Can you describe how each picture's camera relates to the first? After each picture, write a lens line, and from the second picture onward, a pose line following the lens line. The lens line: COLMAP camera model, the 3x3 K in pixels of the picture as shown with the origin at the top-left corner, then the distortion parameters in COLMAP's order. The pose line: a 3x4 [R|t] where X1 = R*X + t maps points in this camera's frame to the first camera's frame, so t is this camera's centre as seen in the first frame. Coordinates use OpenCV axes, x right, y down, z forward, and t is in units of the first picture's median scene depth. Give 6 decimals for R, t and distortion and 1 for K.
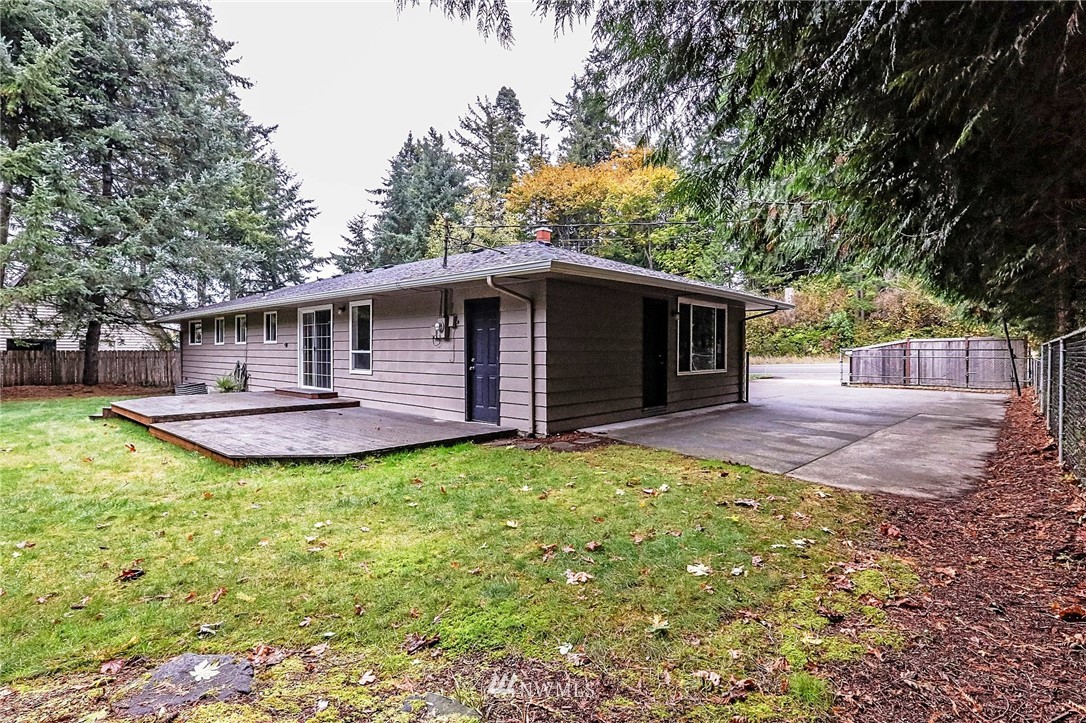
lens RADIAL K [[540.2, 0, 542.7], [0, 540.2, 355.4], [0, 0, 1]] dist [-0.032091, 0.016334]
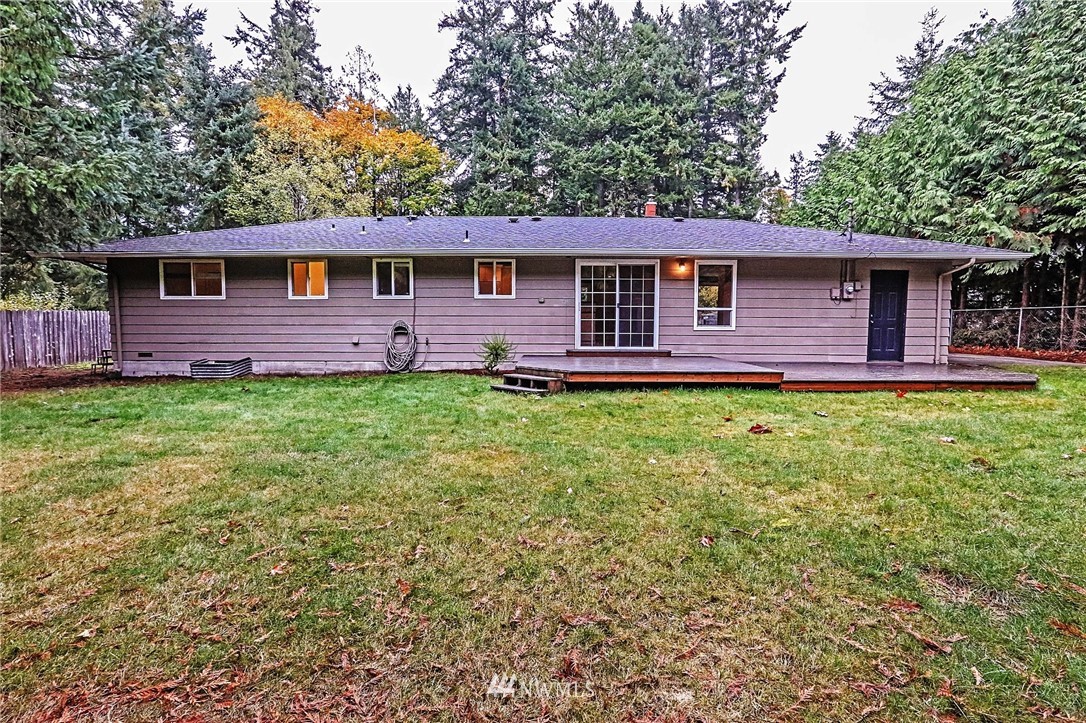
lens RADIAL K [[540.2, 0, 542.7], [0, 540.2, 355.4], [0, 0, 1]] dist [-0.032091, 0.016334]
pose [[0.737729, -0.036291, 0.674121, -1.395993], [0.003961, 0.998770, 0.049434, 0.032417], [-0.675085, -0.033799, 0.736965, 0.486687]]
